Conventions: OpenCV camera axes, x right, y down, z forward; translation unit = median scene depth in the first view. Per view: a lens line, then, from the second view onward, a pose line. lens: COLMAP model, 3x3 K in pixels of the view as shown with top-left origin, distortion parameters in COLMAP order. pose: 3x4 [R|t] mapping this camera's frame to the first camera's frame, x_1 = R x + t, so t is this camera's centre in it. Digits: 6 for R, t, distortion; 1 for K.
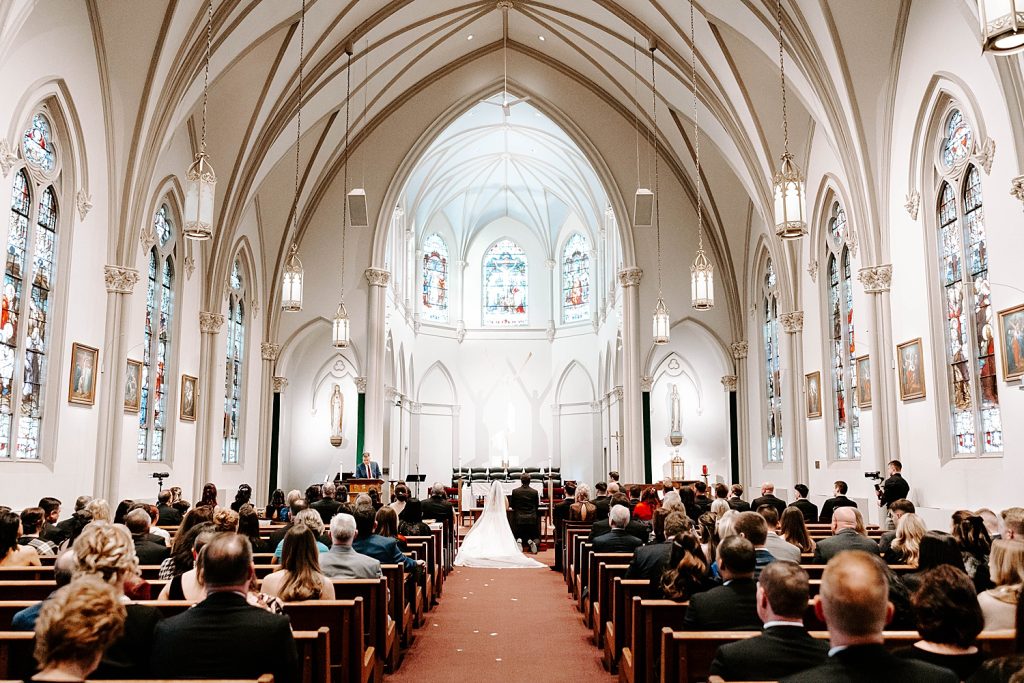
lens RADIAL K [[768.4, 0, 507.3], [0, 768.4, 350.0], [0, 0, 1]] dist [0.001438, 0.010018]
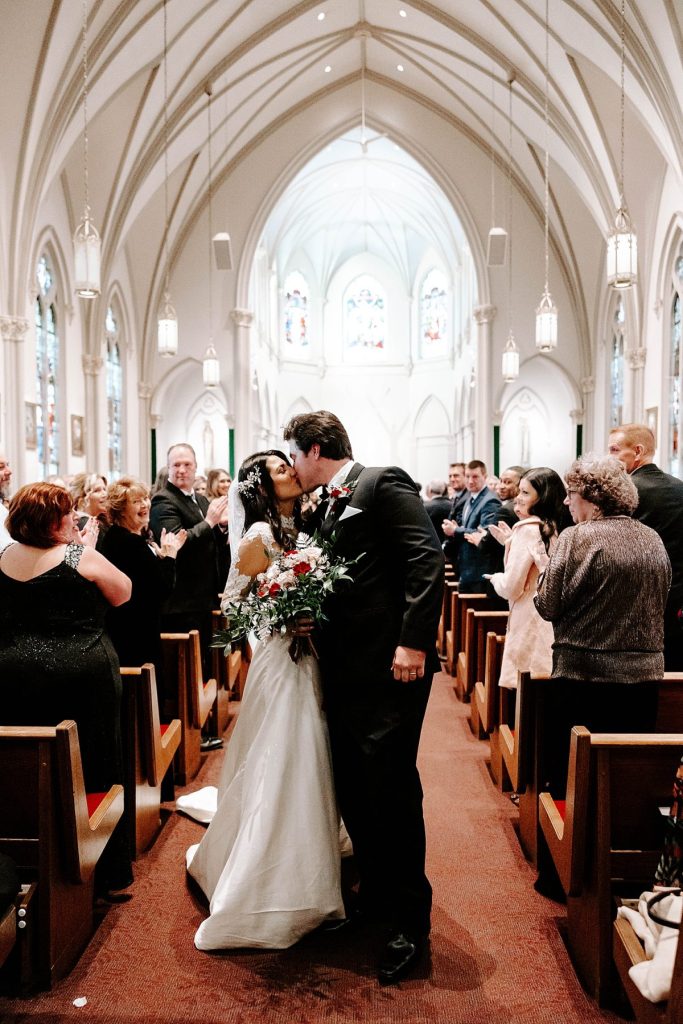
lens RADIAL K [[768.4, 0, 341.6], [0, 768.4, 507.8], [0, 0, 1]] dist [0.001438, 0.010018]
pose [[0.999218, -0.003152, -0.039408, 0.007072], [0.009633, 0.986182, 0.165387, -0.011787], [0.038343, -0.165637, 0.985441, -0.079637]]
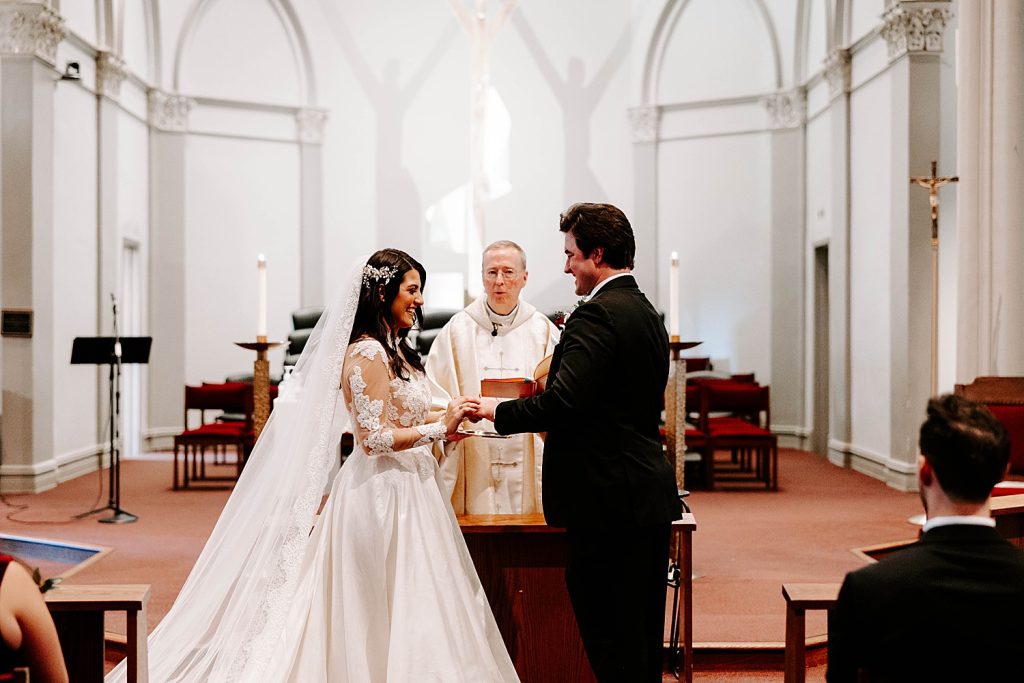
lens RADIAL K [[768.4, 0, 508.2], [0, 768.4, 337.3], [0, 0, 1]] dist [0.001438, 0.010018]
pose [[0.999395, 0.000410, 0.034789, -0.000328], [-0.005832, 0.987756, 0.155898, 0.131122], [-0.034299, -0.156006, 0.987160, 0.798606]]
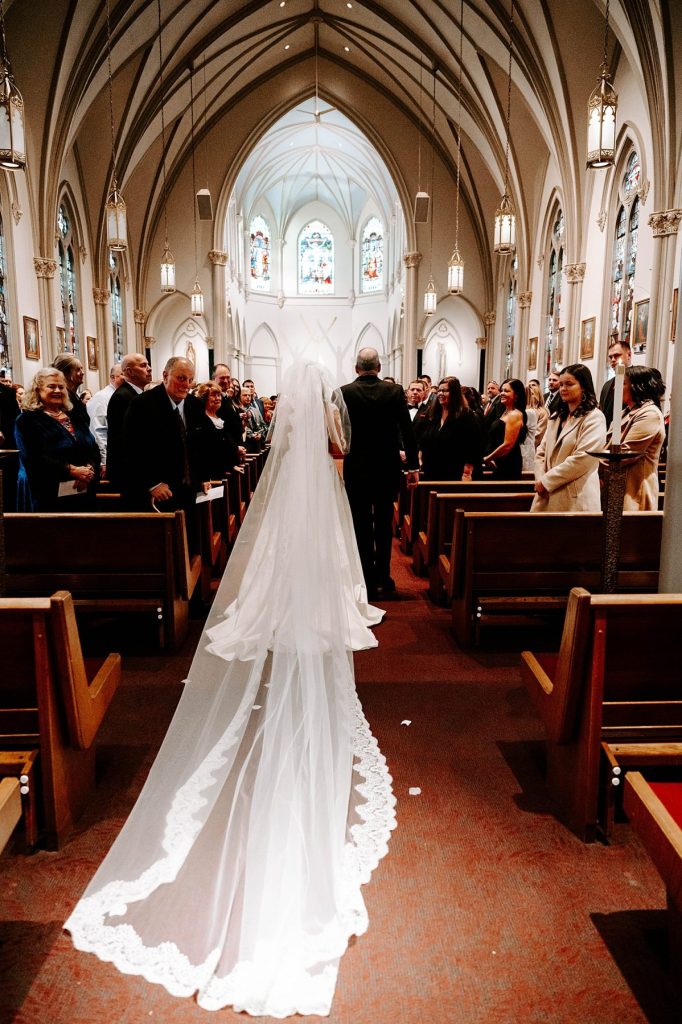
lens RADIAL K [[768.4, 0, 341.9], [0, 768.4, 520.0], [0, 0, 1]] dist [0.001438, 0.010018]
pose [[0.999165, -0.003217, 0.040724, -0.015062], [-0.008527, 0.958513, 0.284922, -0.043090], [-0.039951, -0.285031, 0.957685, -0.389329]]
